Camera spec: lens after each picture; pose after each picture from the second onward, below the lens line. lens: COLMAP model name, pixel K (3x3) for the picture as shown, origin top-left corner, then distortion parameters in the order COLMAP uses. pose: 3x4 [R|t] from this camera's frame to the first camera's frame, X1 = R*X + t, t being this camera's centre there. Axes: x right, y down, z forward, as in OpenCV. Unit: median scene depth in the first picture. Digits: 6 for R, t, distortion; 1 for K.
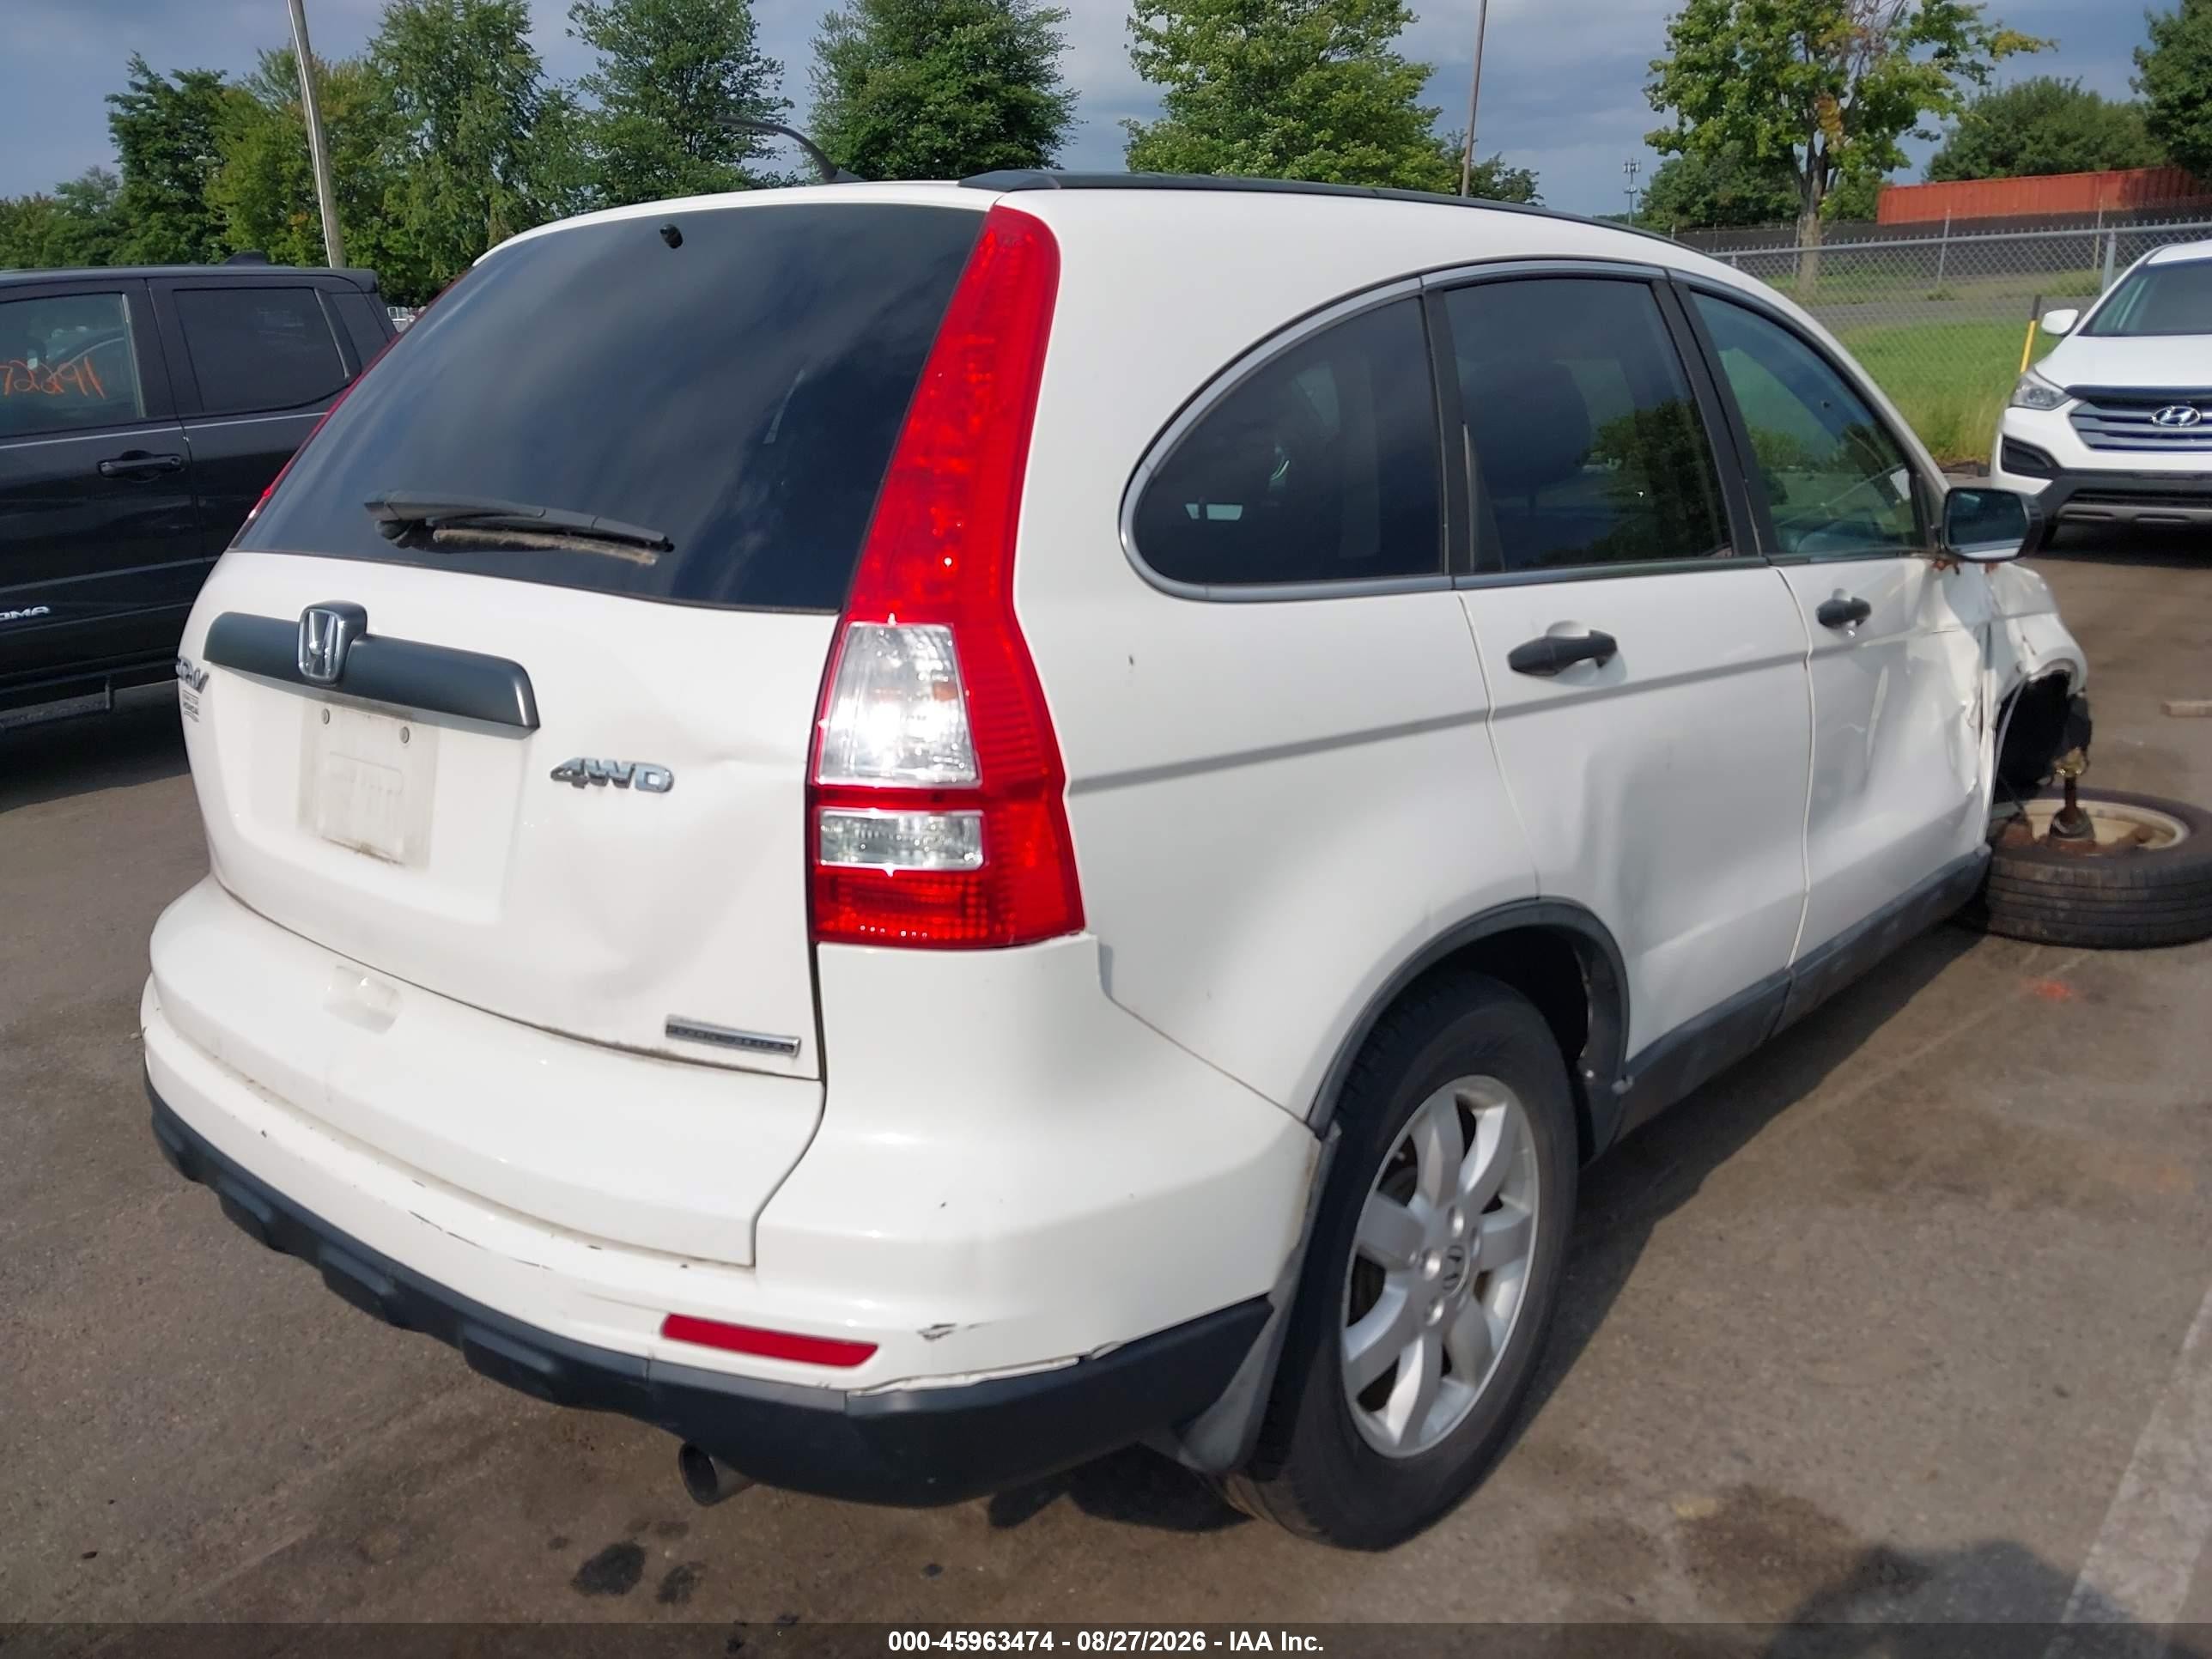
lens RADIAL K [[1705.0, 0, 1139.1], [0, 1705.0, 806.9], [0, 0, 1]] dist [0.005219, 0.009315]
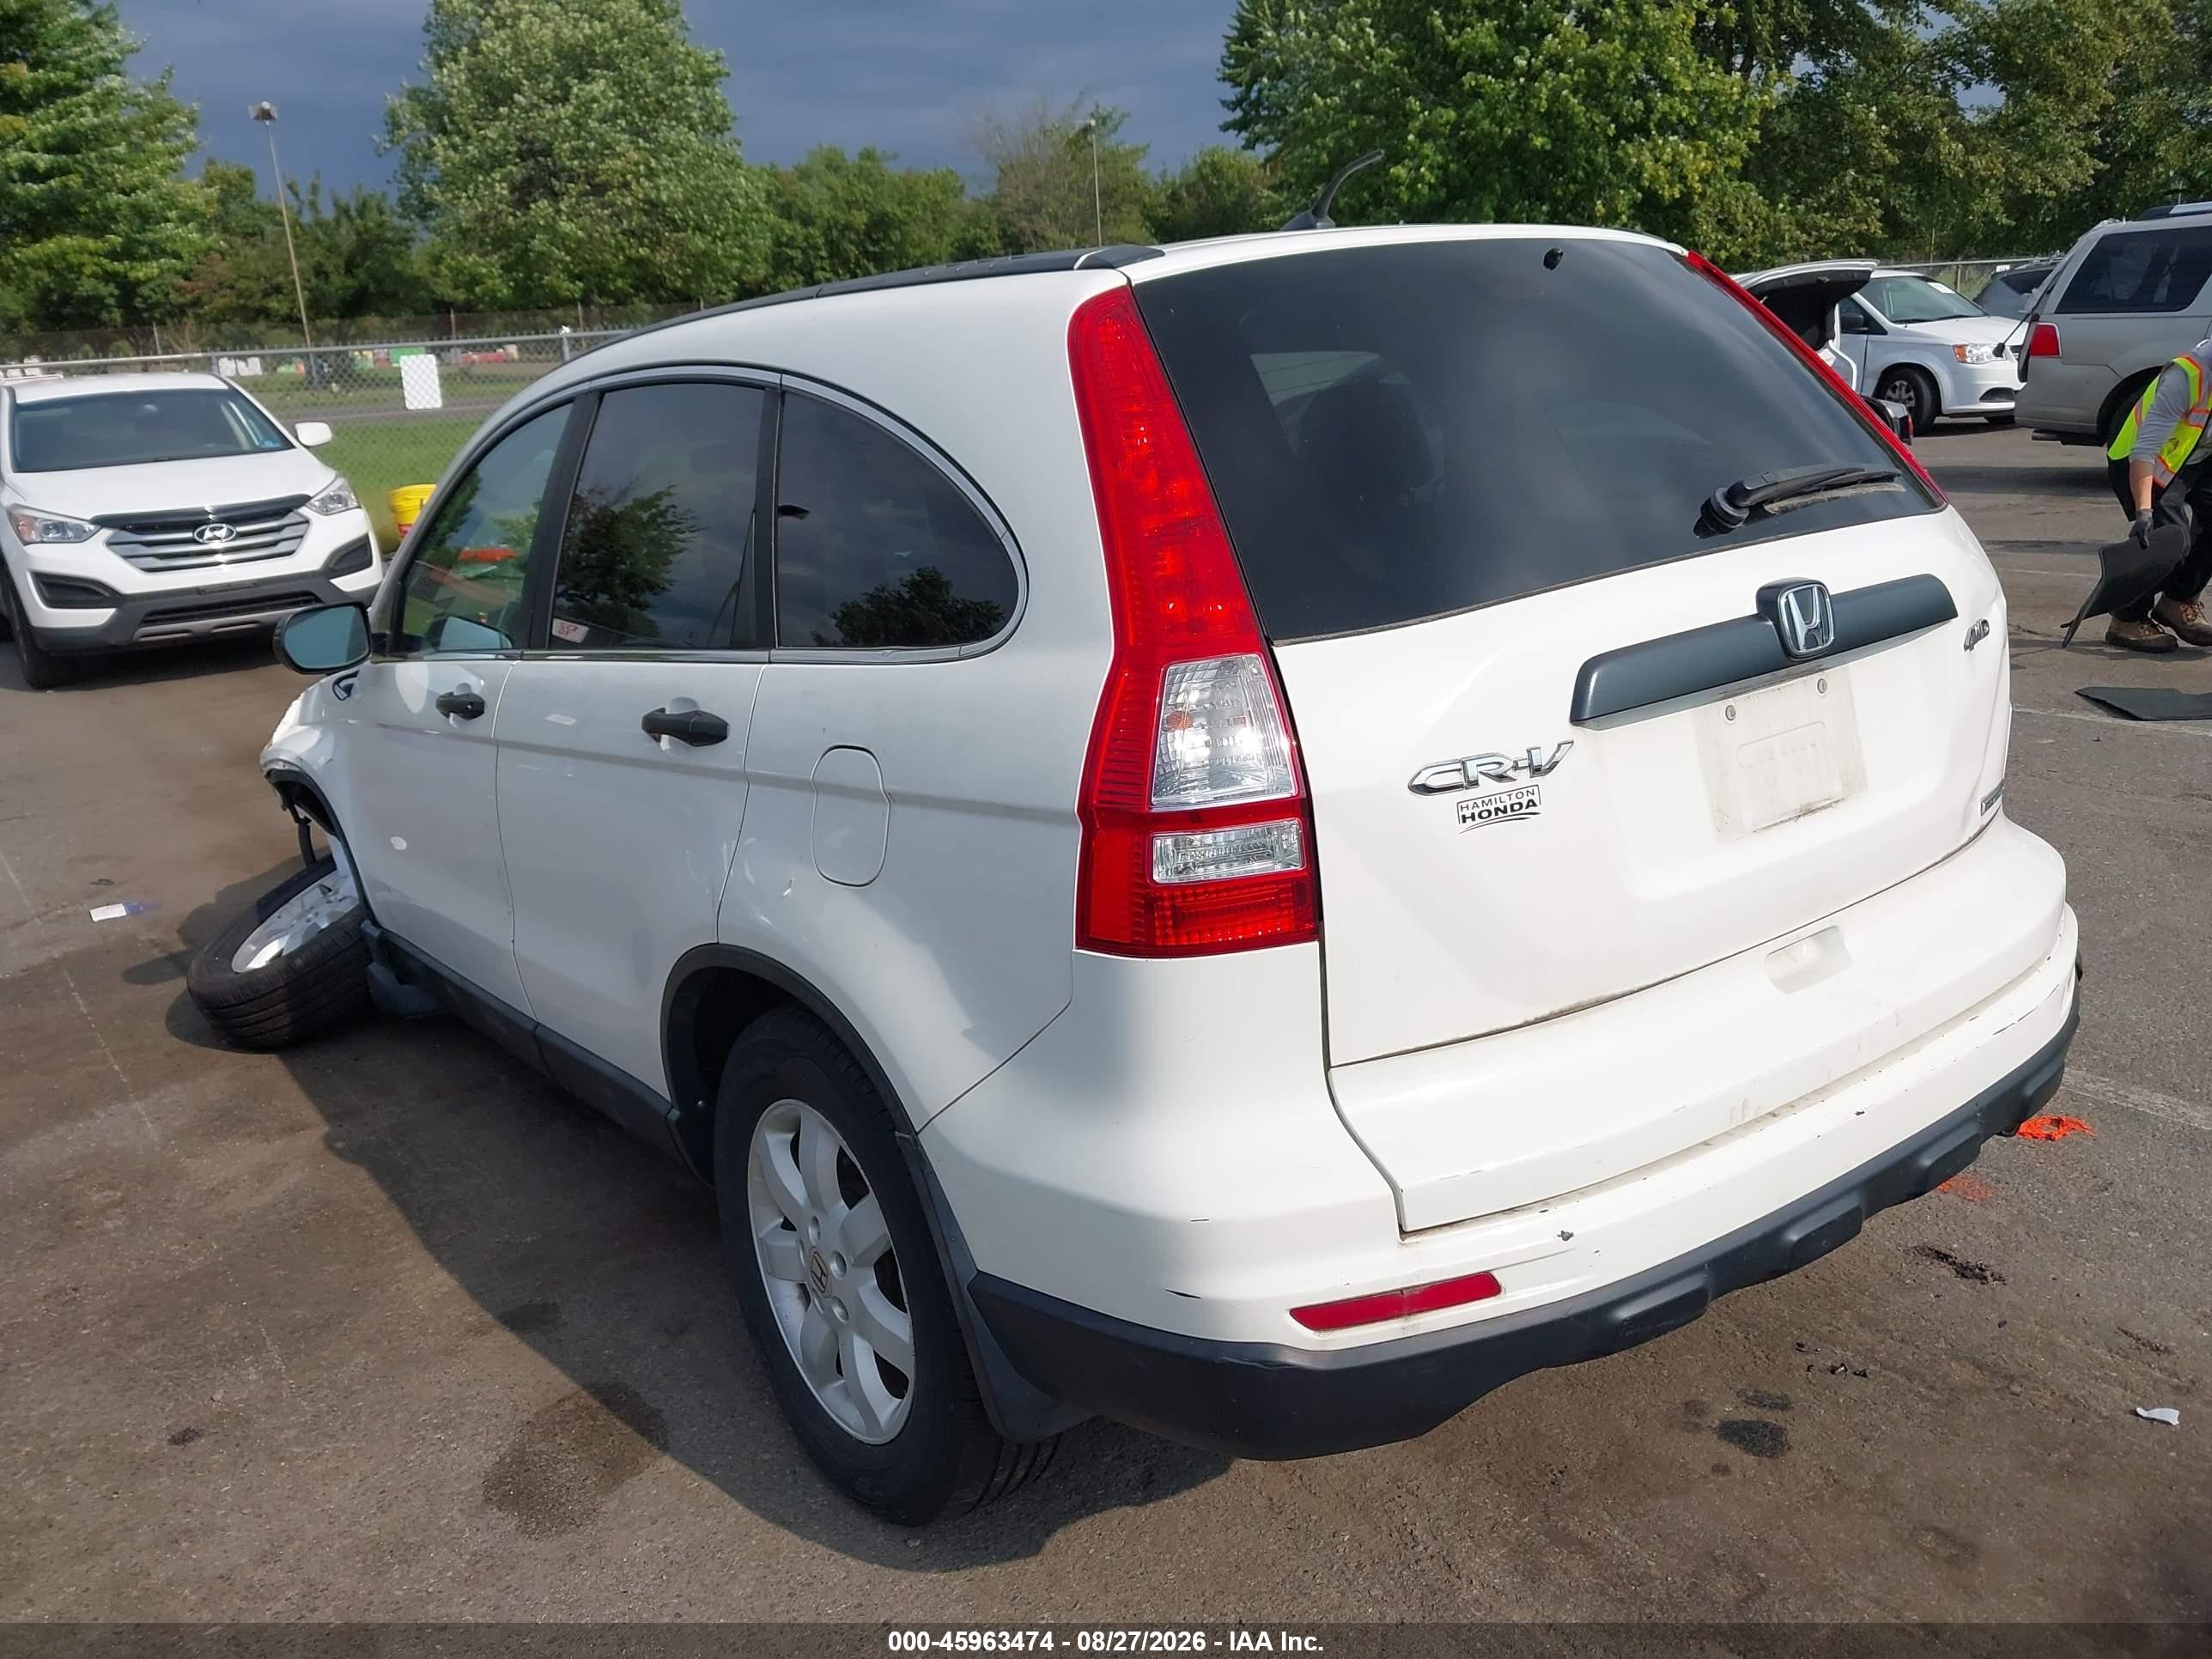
lens RADIAL K [[1705.0, 0, 1066.9], [0, 1705.0, 818.2], [0, 0, 1]] dist [0.005219, 0.009315]
pose [[0.266627, -0.242787, 0.932719, -1.318514], [0.319003, 0.935436, 0.152304, -0.233753], [-0.909476, 0.256932, 0.326863, 0.906551]]
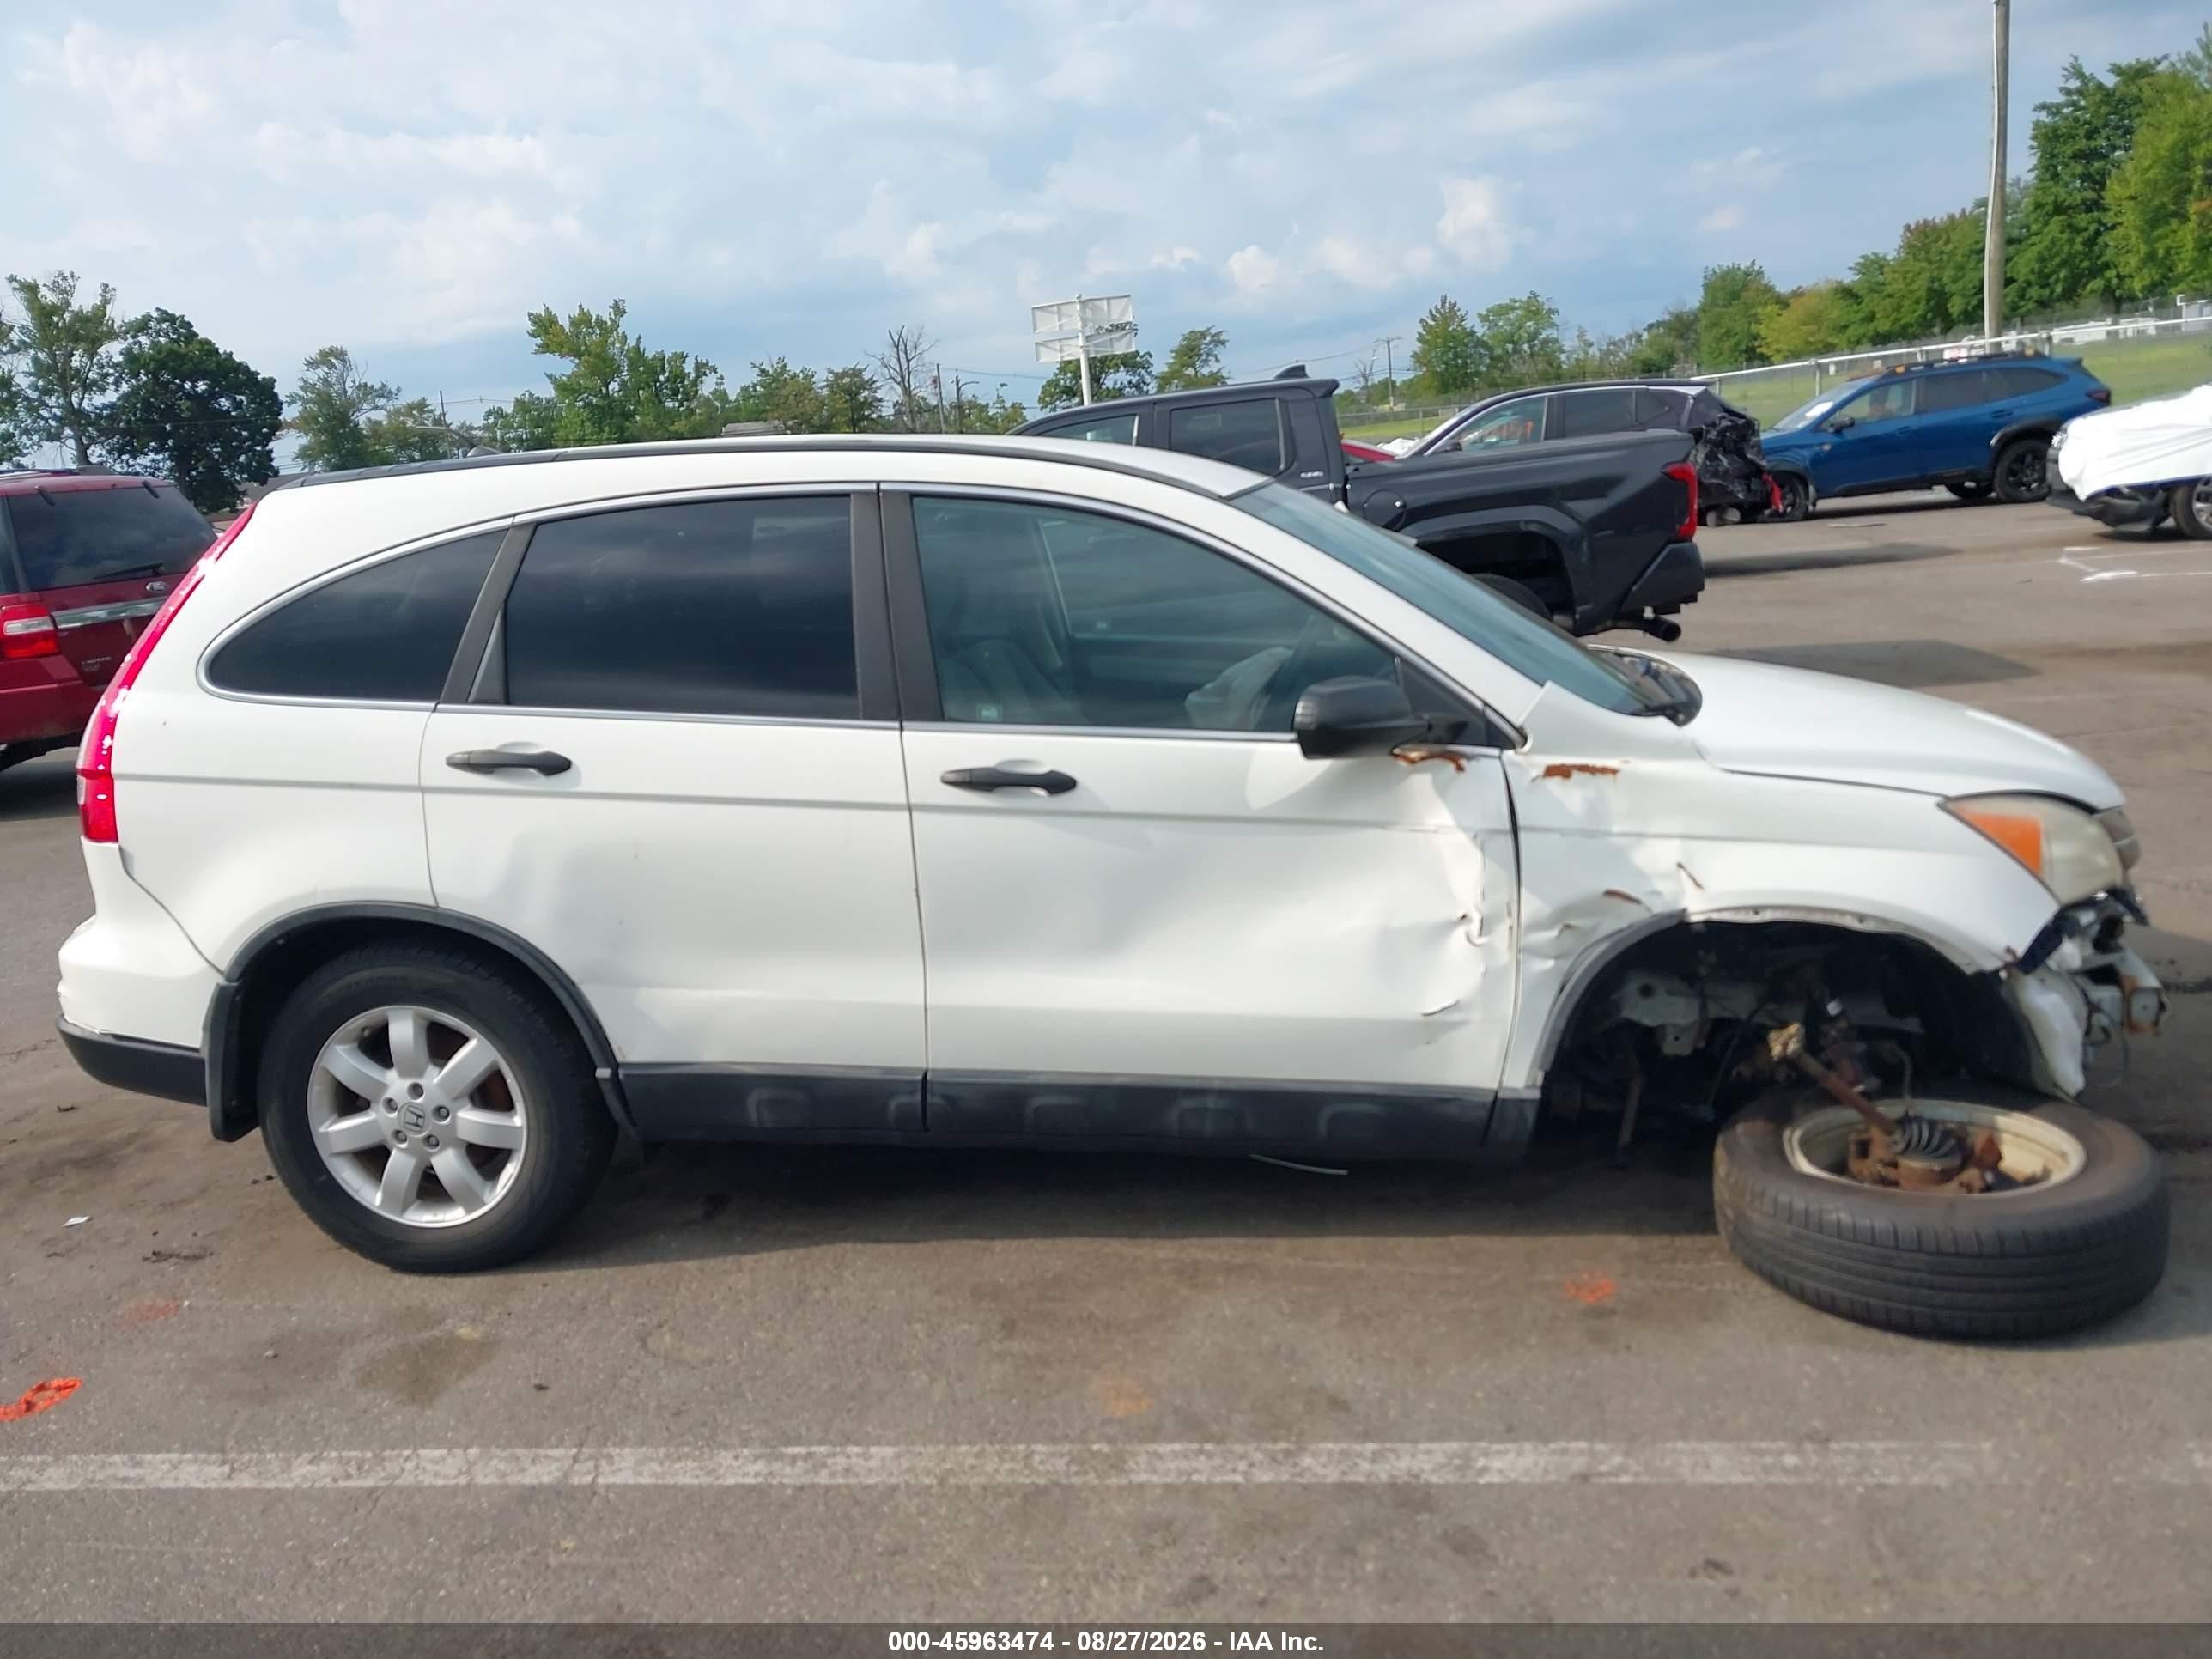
lens RADIAL K [[1705.0, 0, 1122.6], [0, 1705.0, 821.3], [0, 0, 1]] dist [0.005219, 0.009315]
pose [[0.562509, 0.166155, -0.809924, 1.770486], [-0.161006, 0.982859, 0.089810, -0.259078], [0.810963, 0.079884, 0.579619, 0.548016]]
